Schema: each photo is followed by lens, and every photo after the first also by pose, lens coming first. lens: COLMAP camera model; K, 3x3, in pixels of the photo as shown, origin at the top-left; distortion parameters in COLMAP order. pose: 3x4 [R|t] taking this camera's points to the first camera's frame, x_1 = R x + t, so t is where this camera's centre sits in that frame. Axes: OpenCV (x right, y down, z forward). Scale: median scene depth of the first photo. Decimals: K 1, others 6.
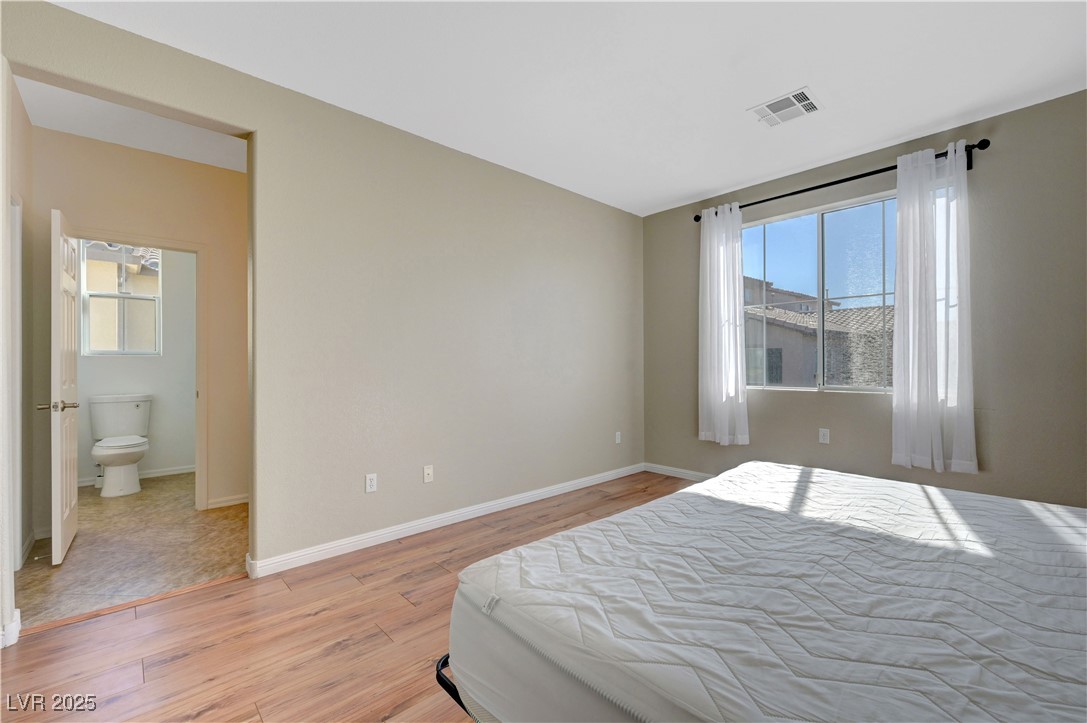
lens RADIAL K [[444.2, 0, 552.9], [0, 444.2, 366.3], [0, 0, 1]] dist [0.000006, 0.000273]
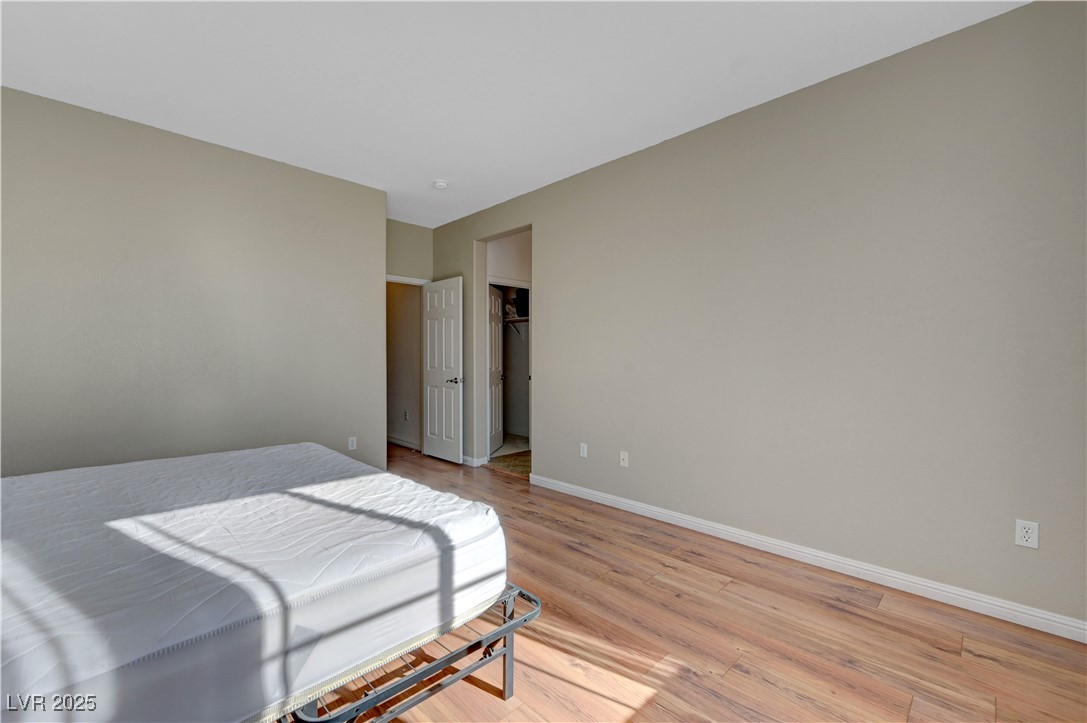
lens RADIAL K [[444.2, 0, 548.3], [0, 444.2, 366.1], [0, 0, 1]] dist [0.000006, 0.000273]
pose [[0.041350, 0.011308, -0.999081, 0.797682], [-0.007330, 0.999912, 0.011014, 0.002204], [0.999118, 0.006868, 0.041429, 0.759442]]
